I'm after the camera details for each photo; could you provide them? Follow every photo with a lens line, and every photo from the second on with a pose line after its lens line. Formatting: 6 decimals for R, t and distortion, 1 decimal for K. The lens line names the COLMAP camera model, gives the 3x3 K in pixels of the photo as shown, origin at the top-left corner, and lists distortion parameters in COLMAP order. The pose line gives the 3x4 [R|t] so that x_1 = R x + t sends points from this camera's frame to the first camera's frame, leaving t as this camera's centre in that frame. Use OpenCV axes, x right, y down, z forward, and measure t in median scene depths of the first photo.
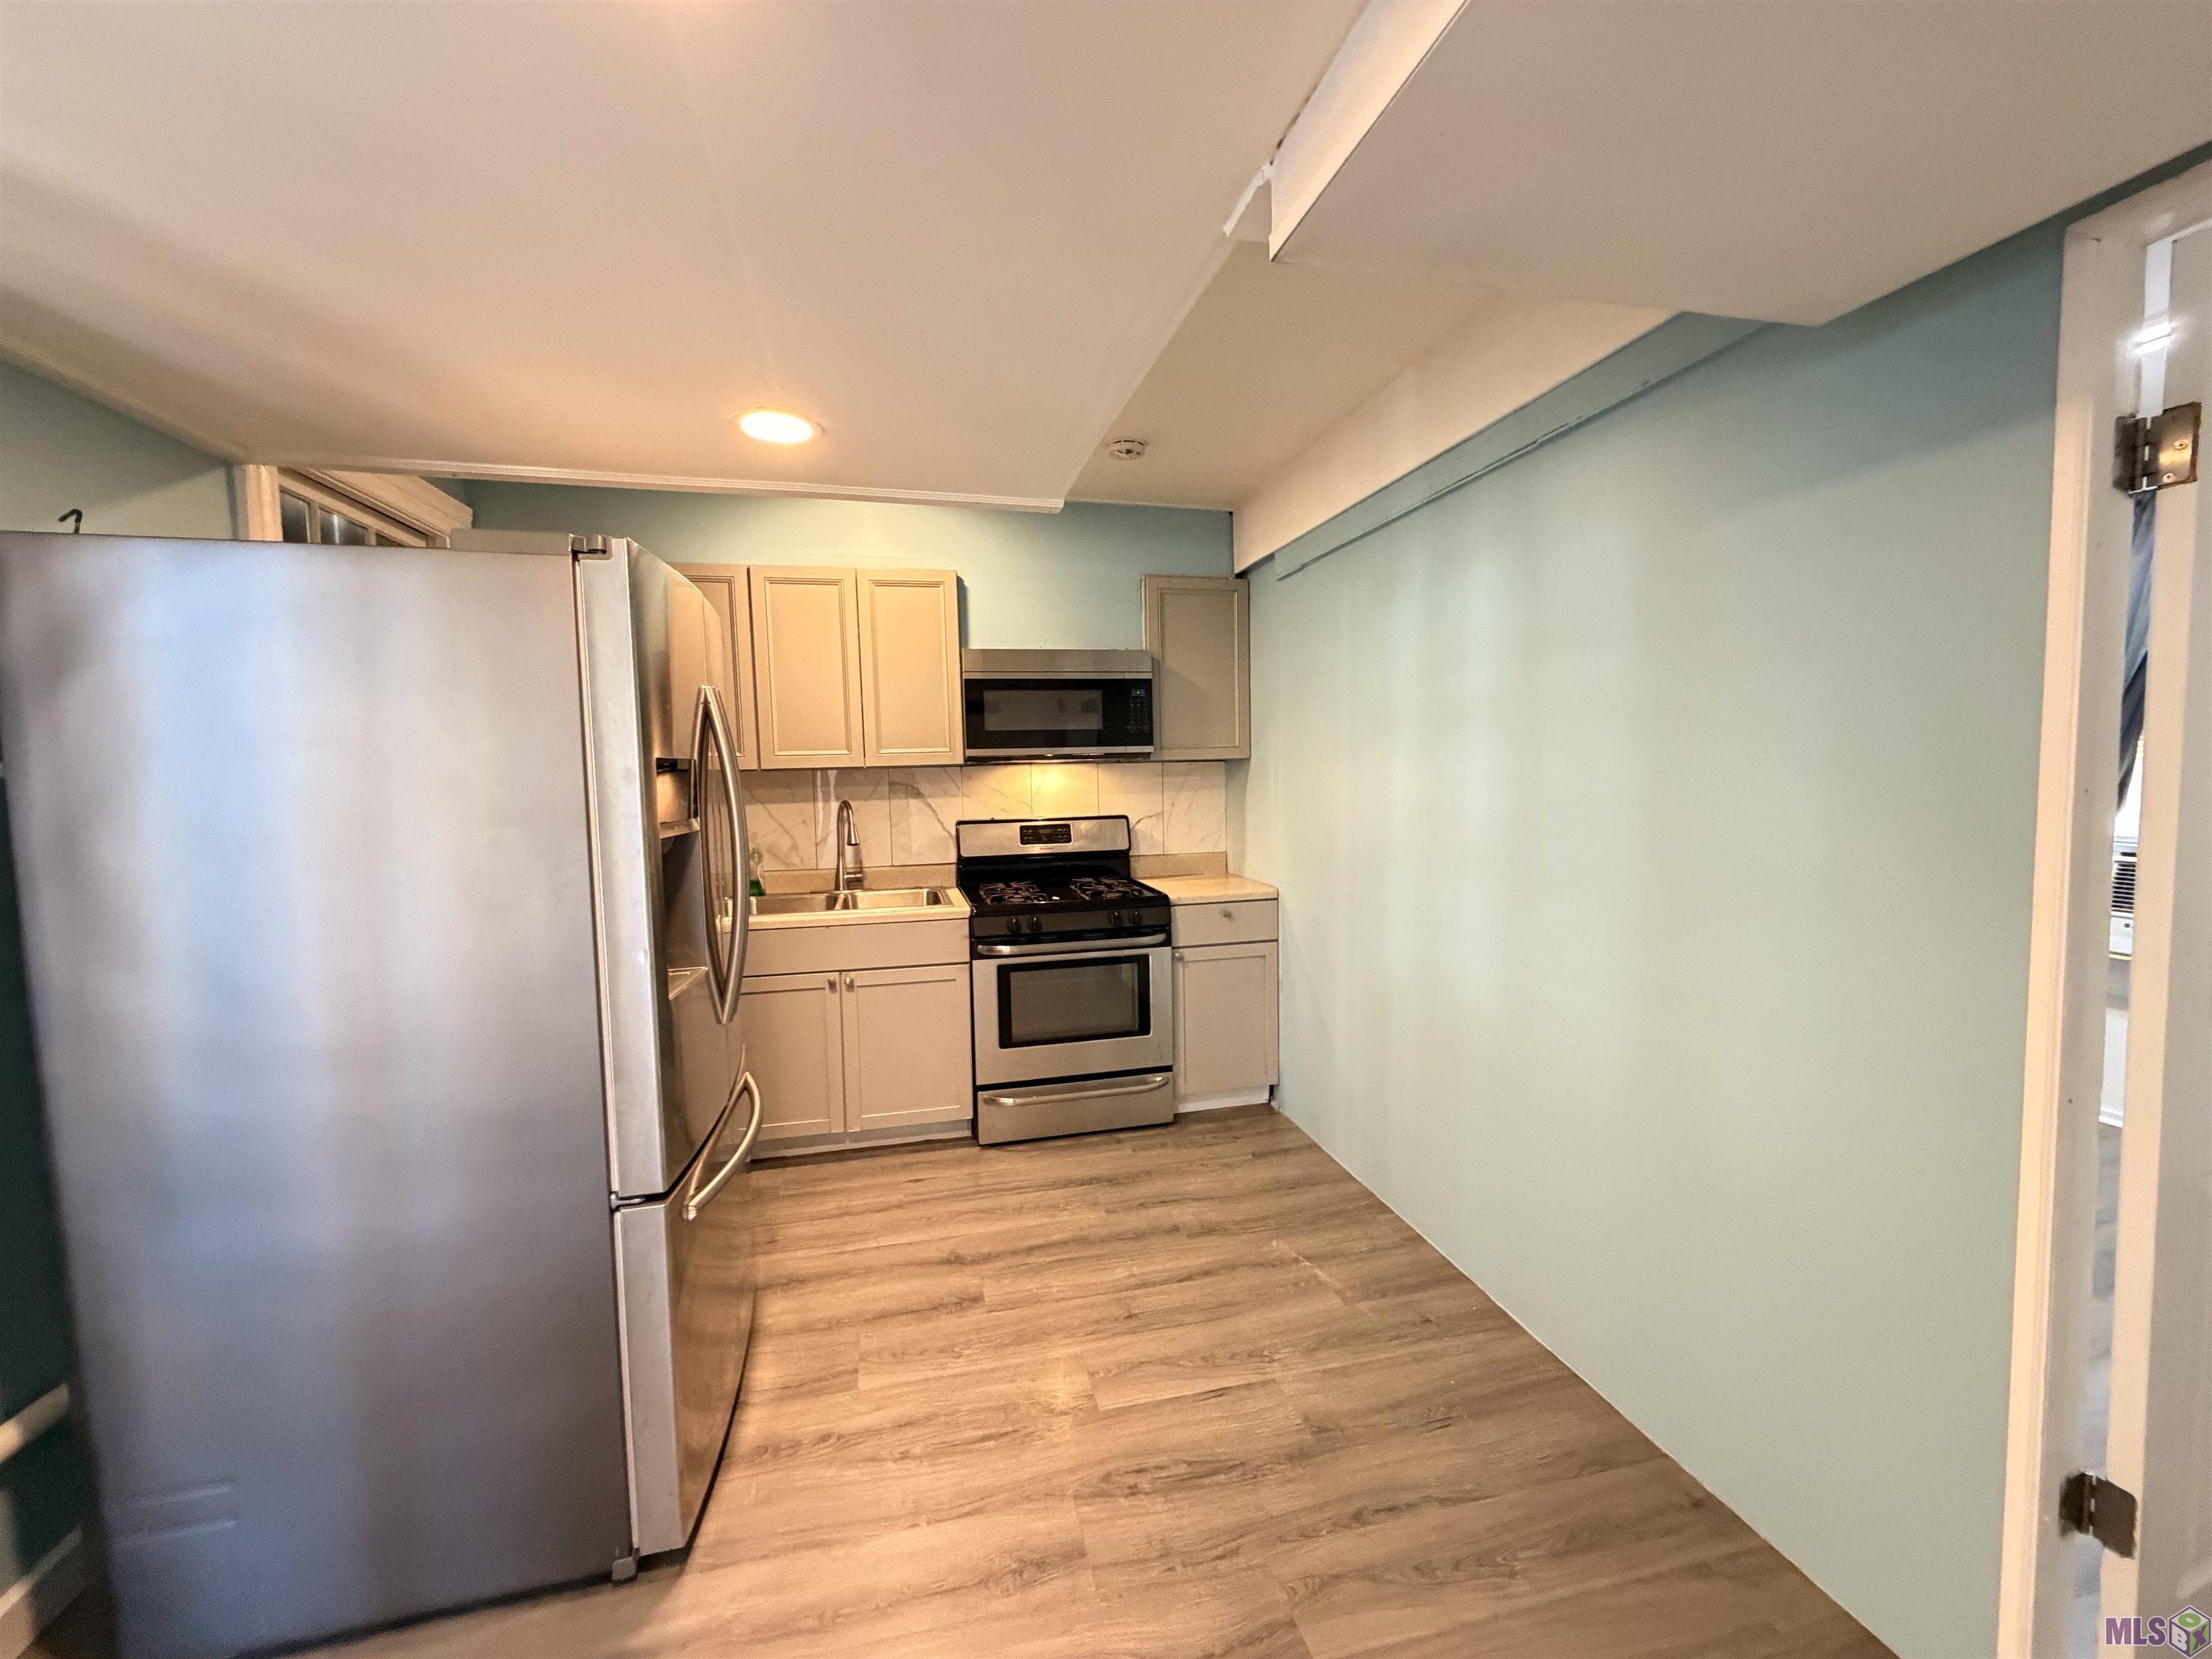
lens RADIAL K [[878.6, 0, 1106.0], [0, 878.6, 829.5], [0, 0, 1]] dist [0.000577, 0.000127]
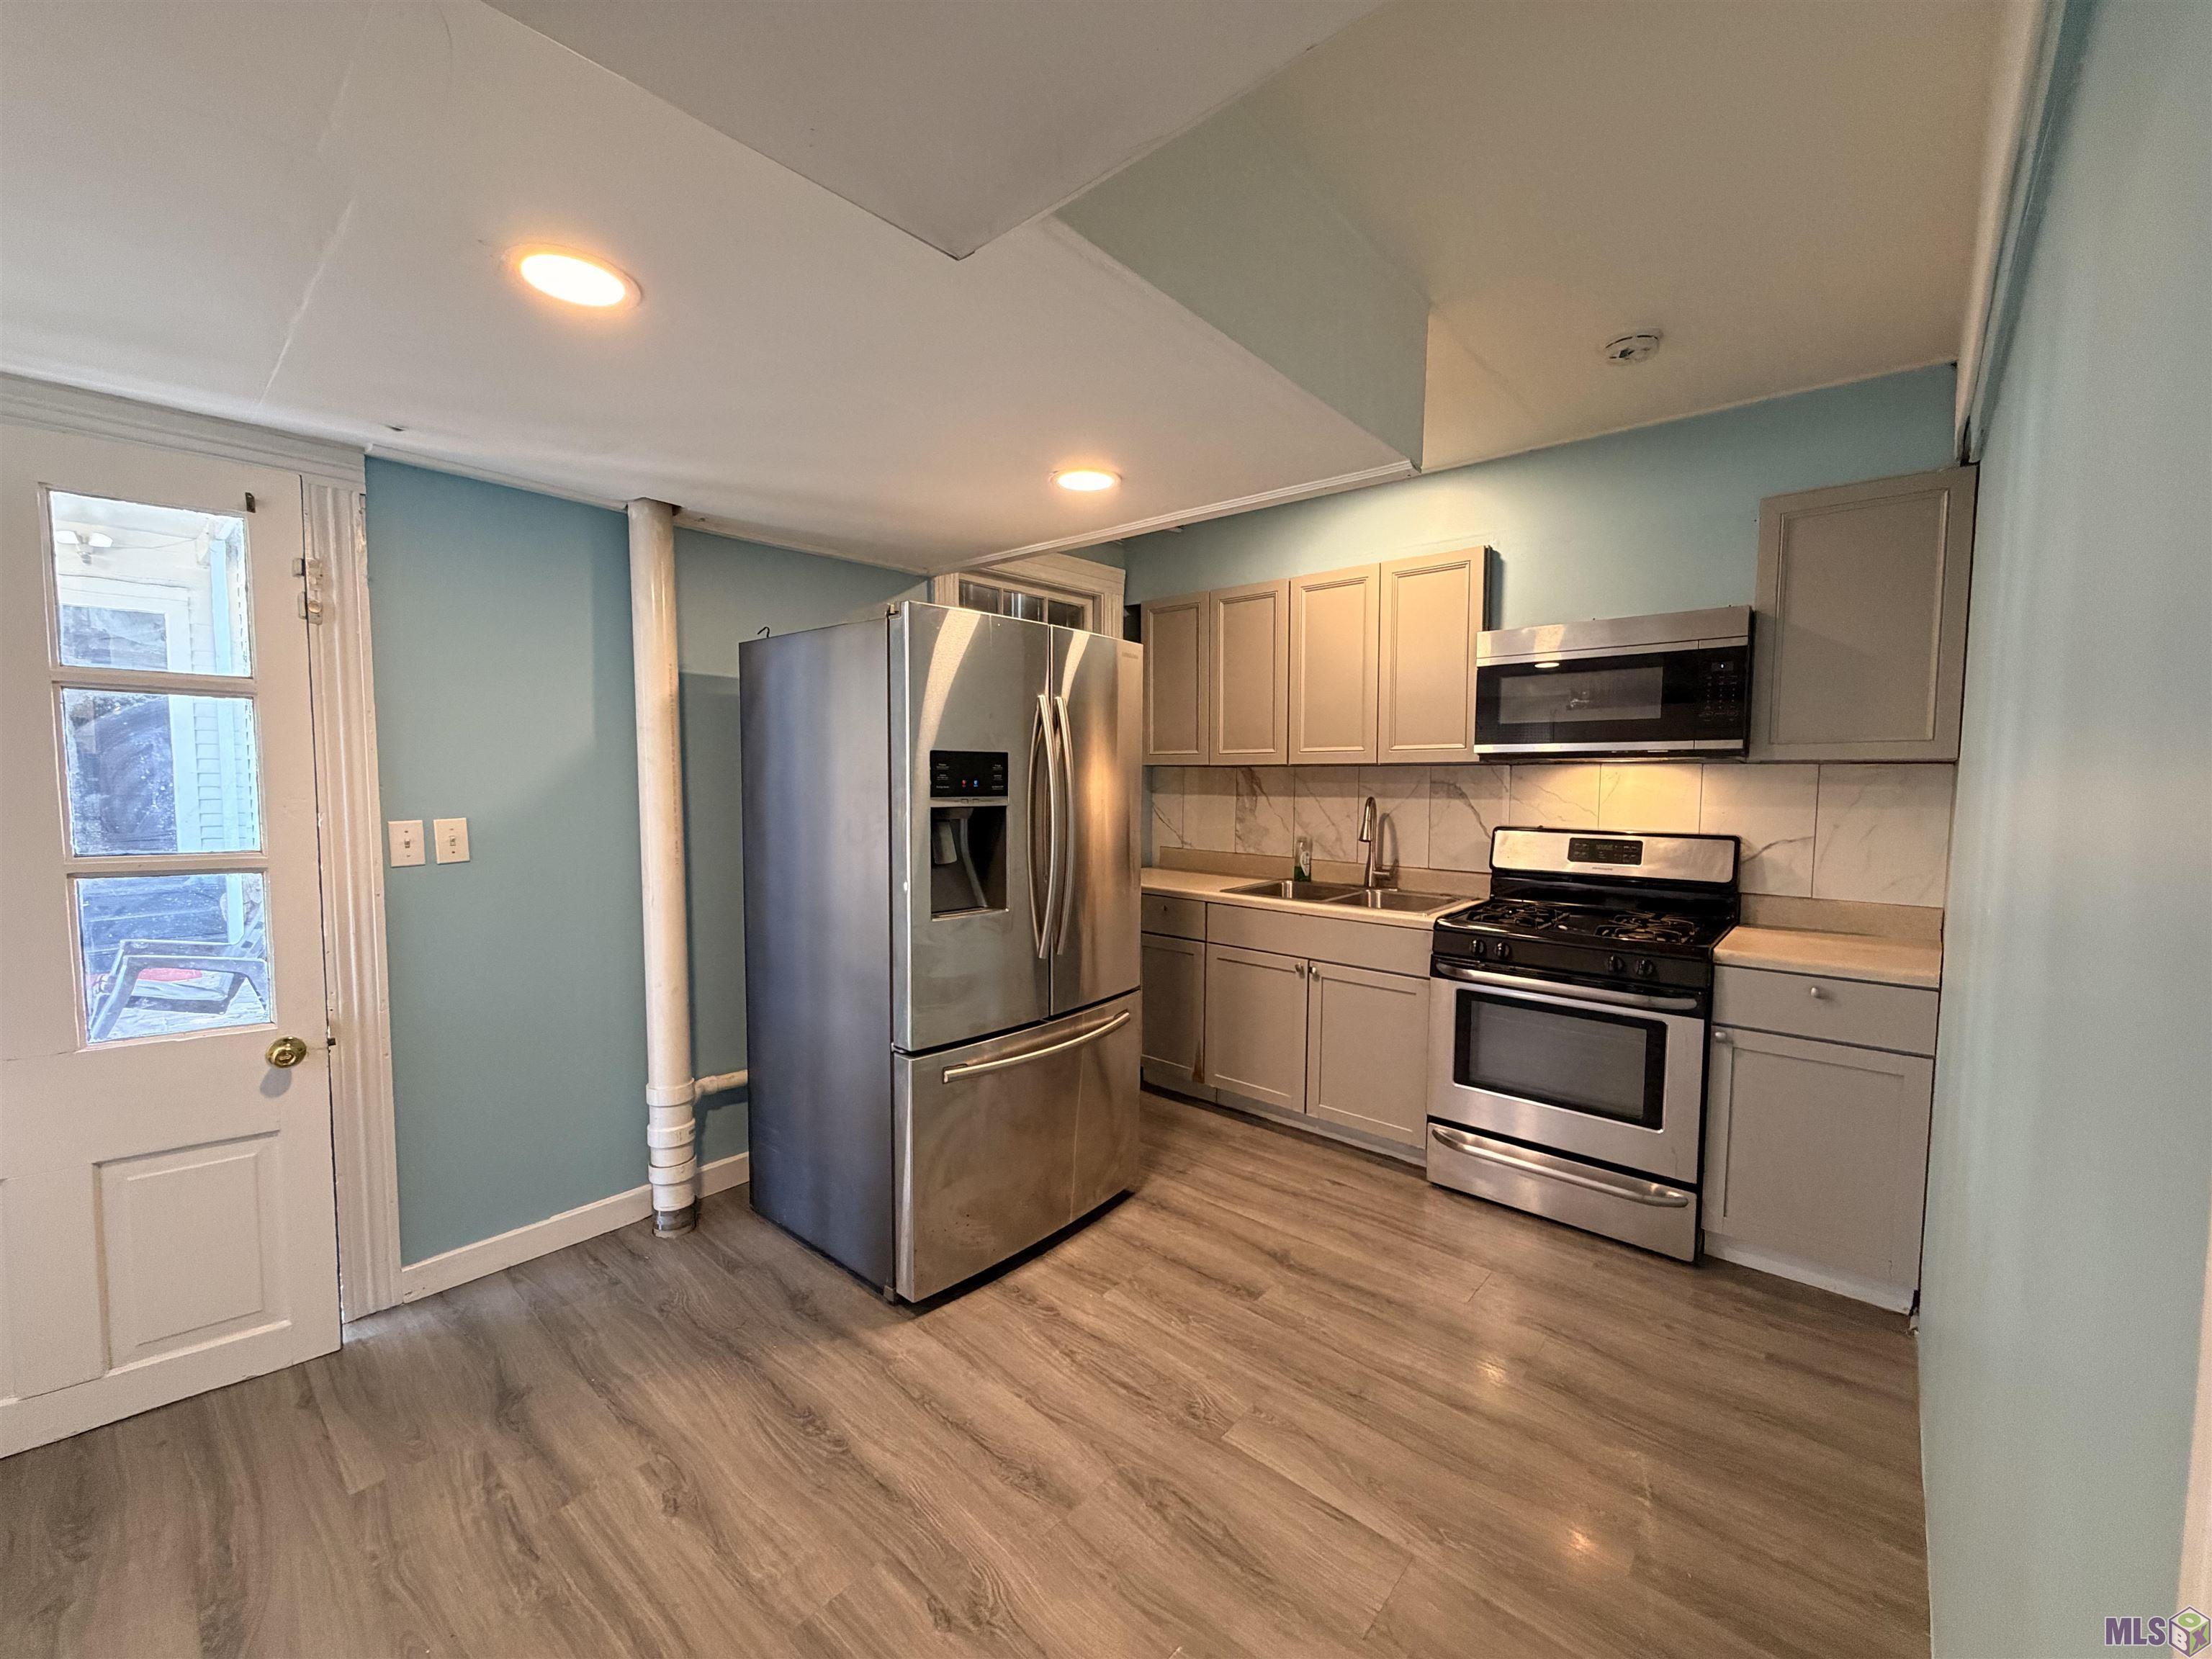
lens RADIAL K [[881.9, 0, 1106.0], [0, 881.9, 829.5], [0, 0, 1]] dist [-0.001746, 0.000042]
pose [[0.572972, 0.074900, -0.816145, 0.393817], [-0.072909, 0.996525, 0.040269, -0.015941], [0.816325, 0.036432, 0.576442, 0.194074]]
